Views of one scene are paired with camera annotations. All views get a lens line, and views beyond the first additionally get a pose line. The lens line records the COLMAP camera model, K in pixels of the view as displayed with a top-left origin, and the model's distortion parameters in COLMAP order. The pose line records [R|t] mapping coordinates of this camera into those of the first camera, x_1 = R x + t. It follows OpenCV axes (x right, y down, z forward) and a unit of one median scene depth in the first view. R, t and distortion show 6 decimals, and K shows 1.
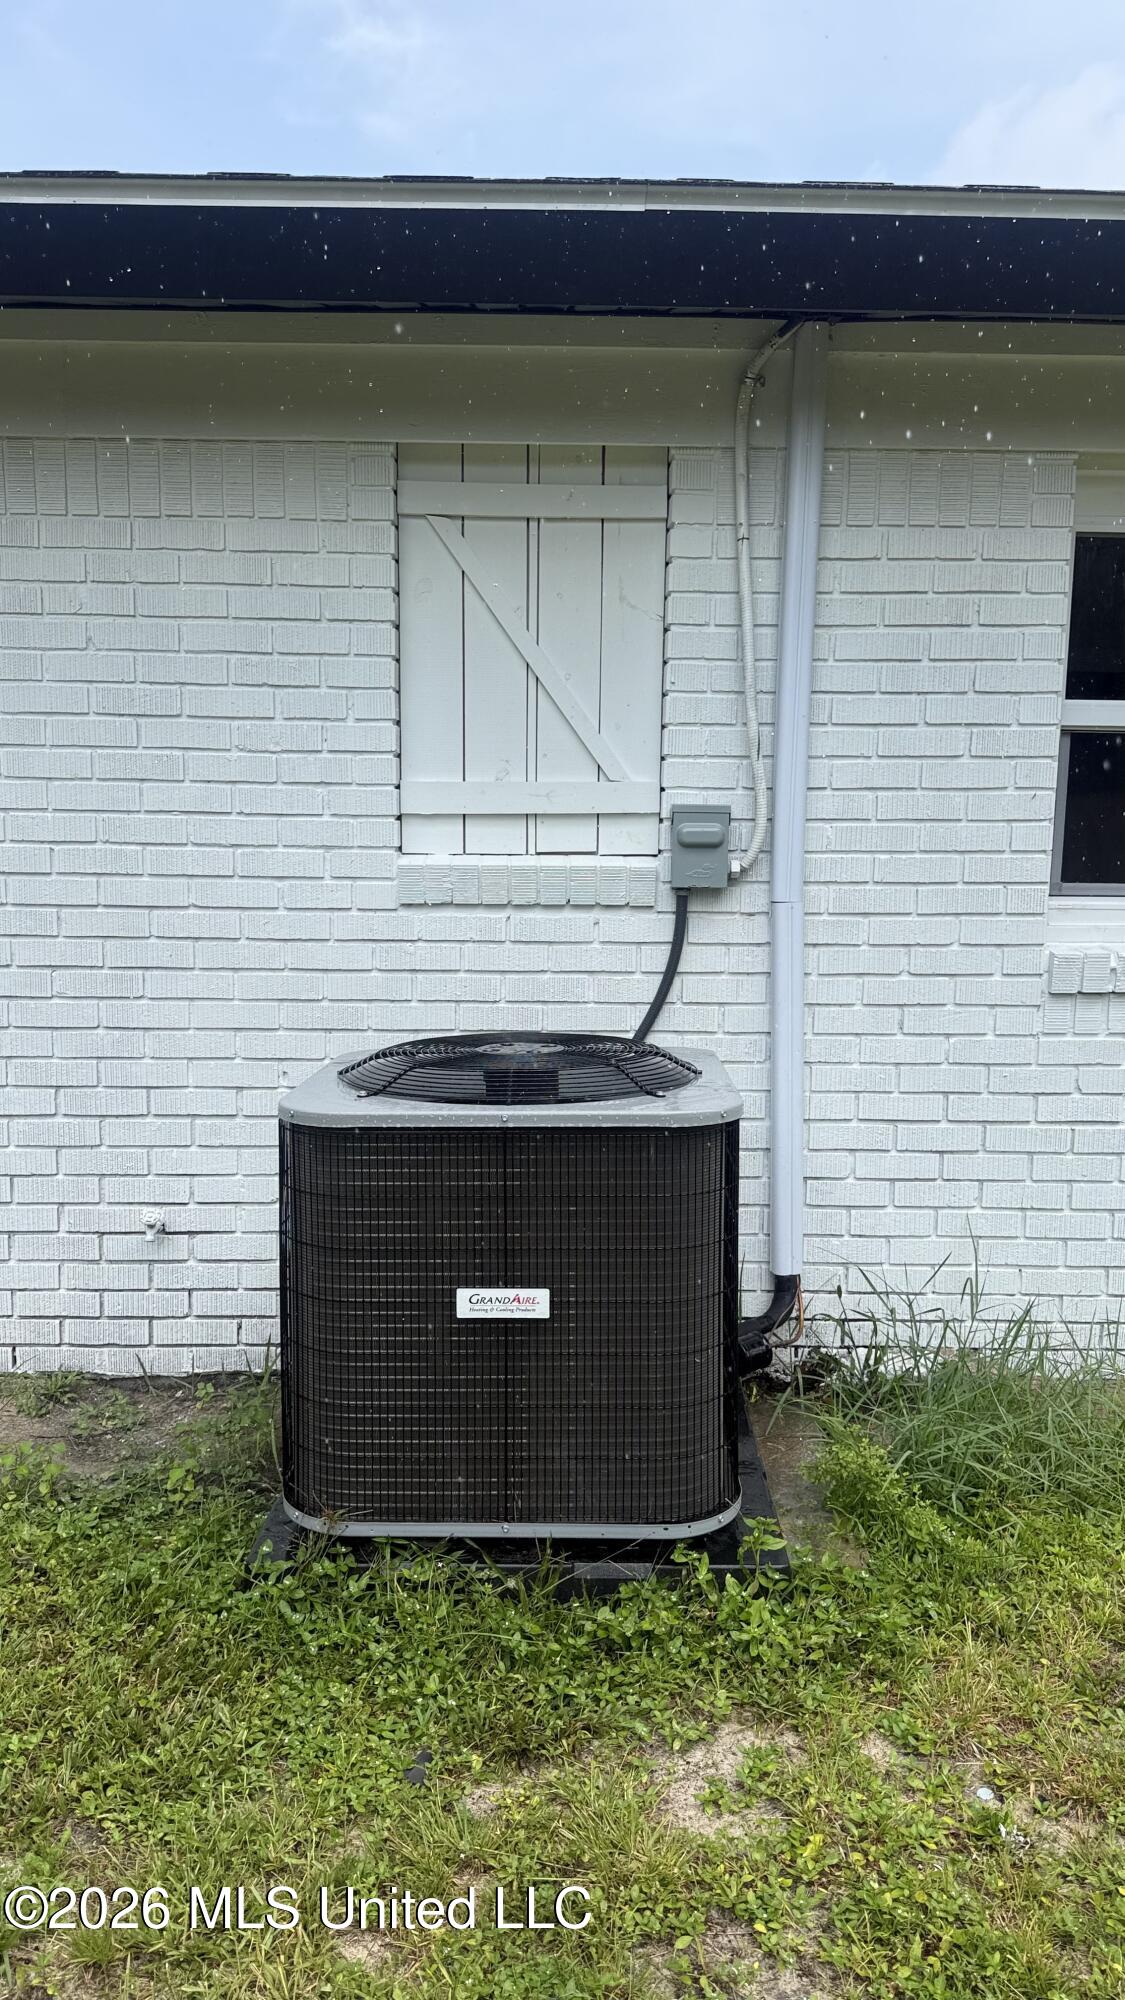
lens RADIAL K [[1372.6, 0, 556.0], [0, 1372.6, 1010.1], [0, 0, 1]] dist [-0.002287, -0.011235]
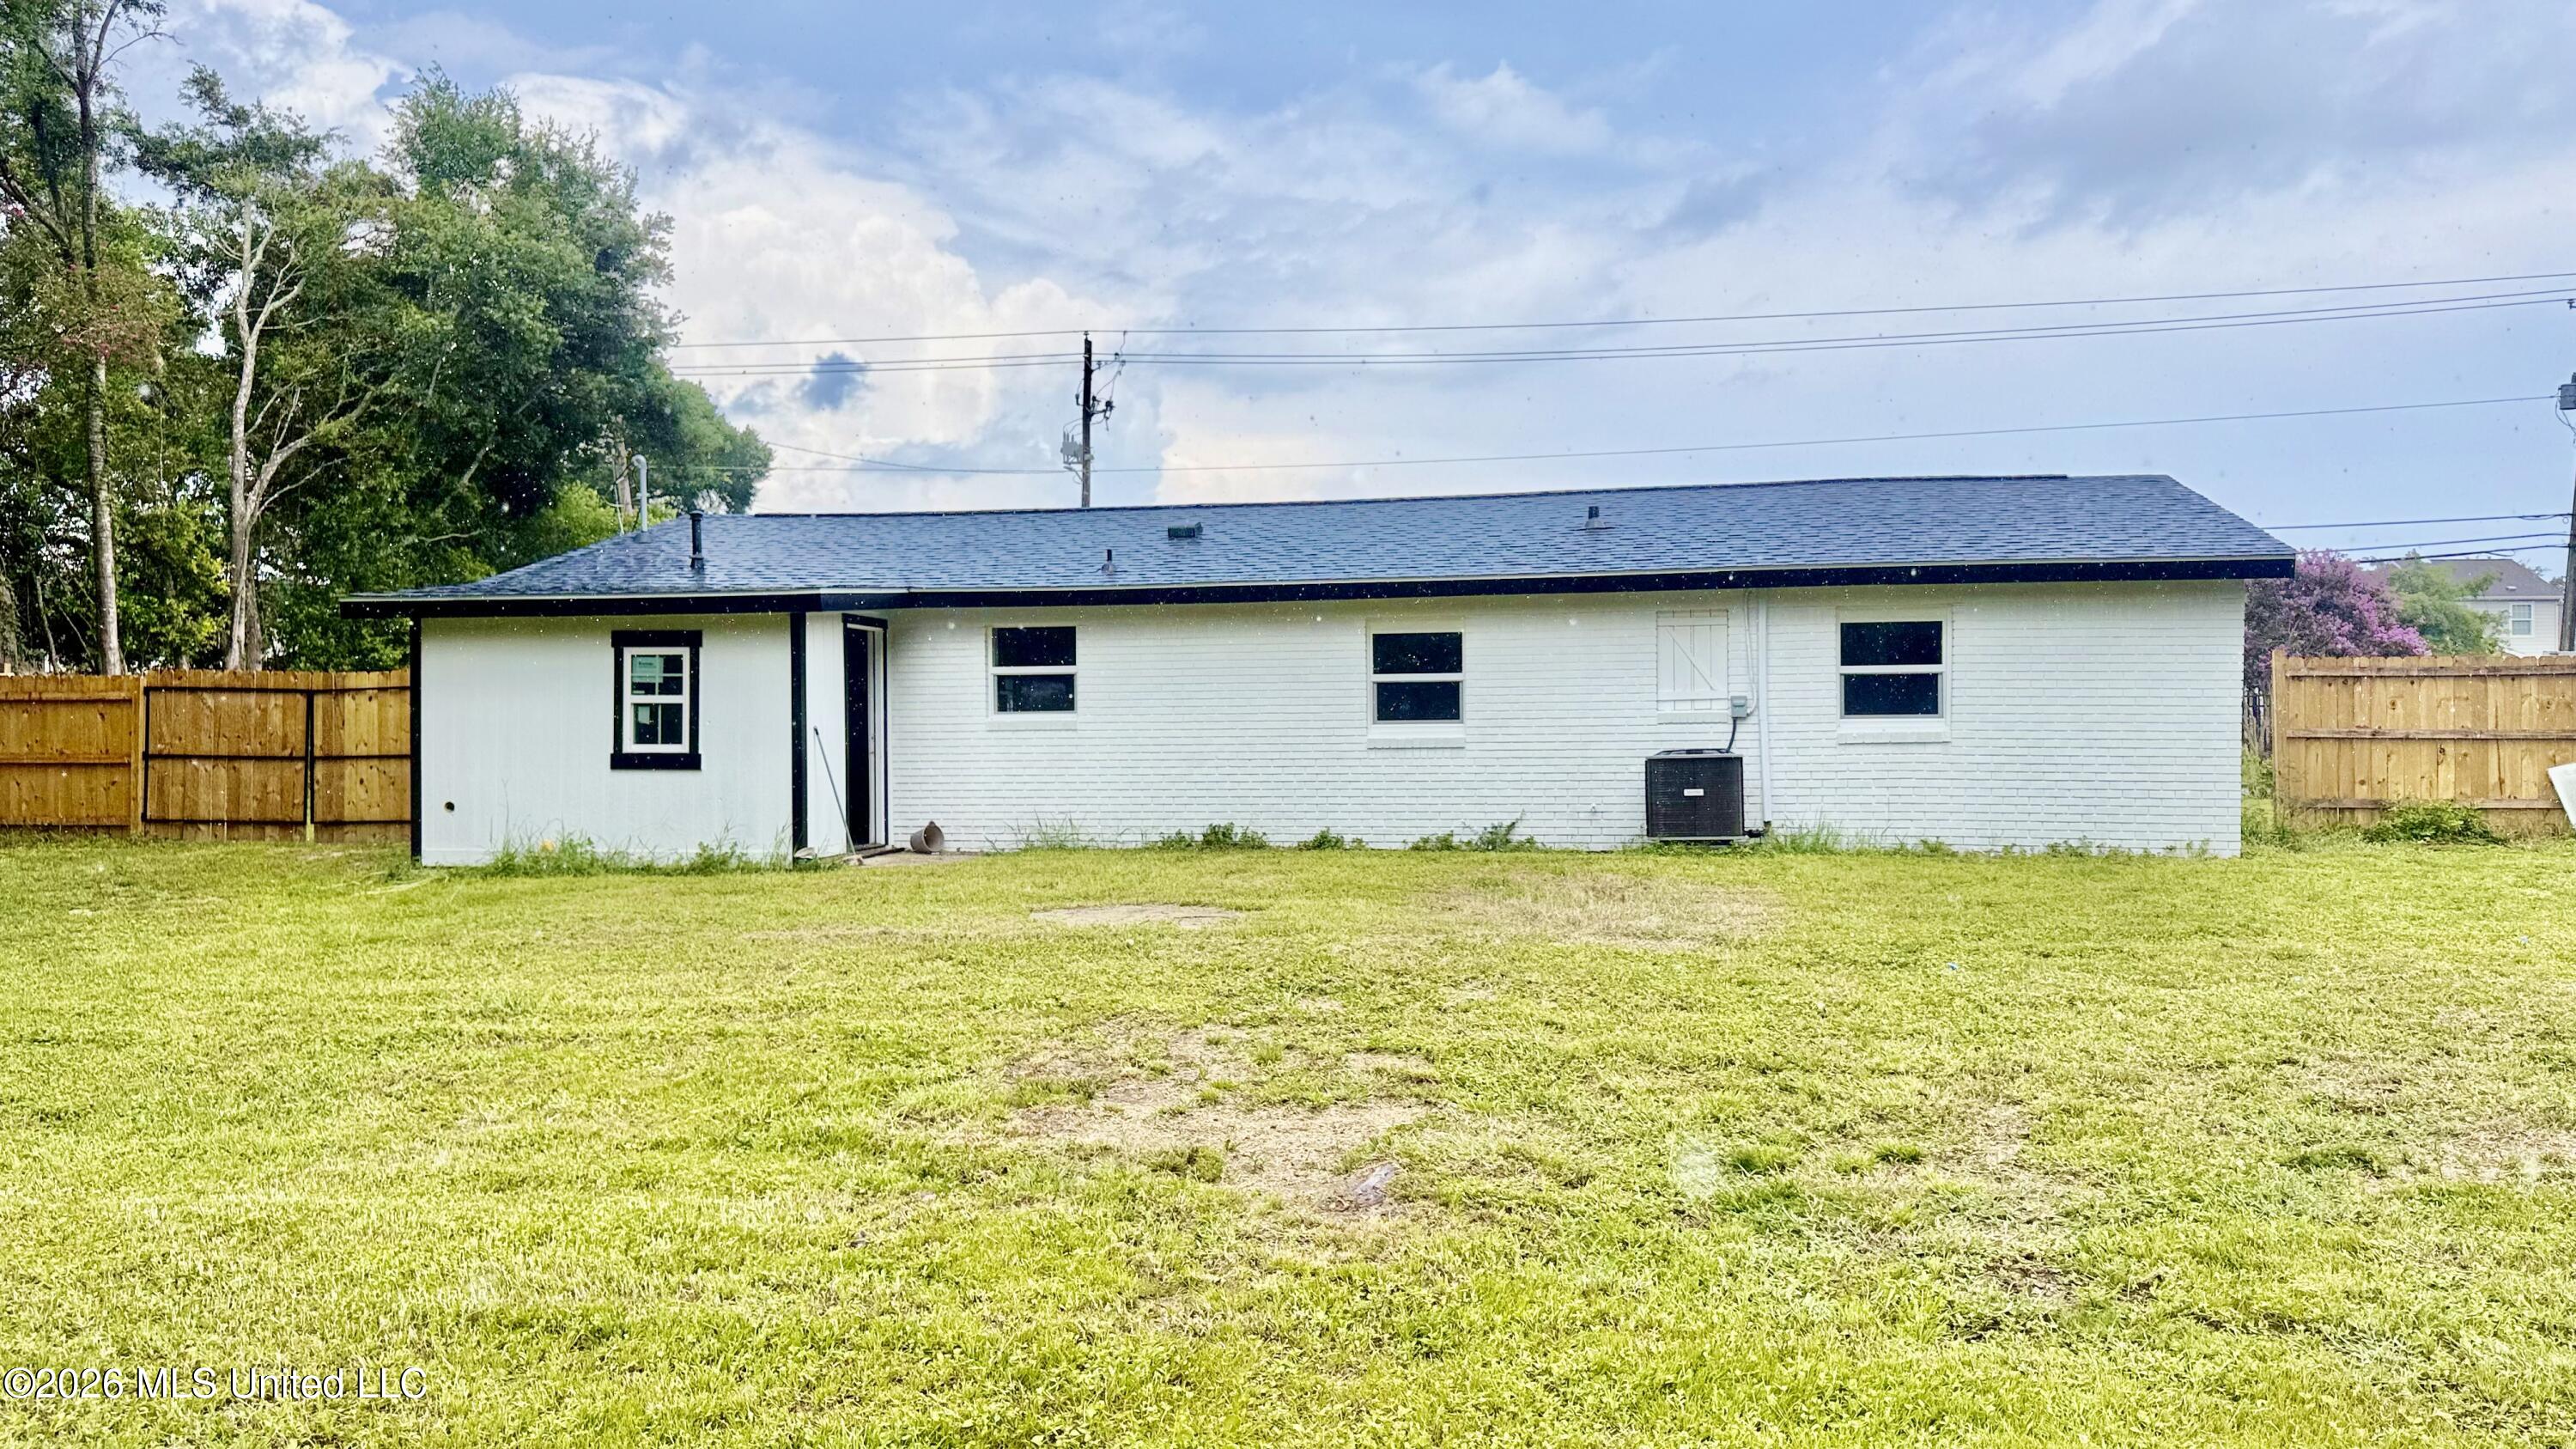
lens RADIAL K [[1768.2, 0, 1274.7], [0, 1768.2, 738.2], [0, 0, 1]] dist [-0.002287, -0.011235]
pose [[0.978147, -0.016873, -0.207229, -0.139825], [-0.020868, 0.983702, -0.178593, 0.863499], [0.206865, 0.179015, 0.961853, -3.936566]]
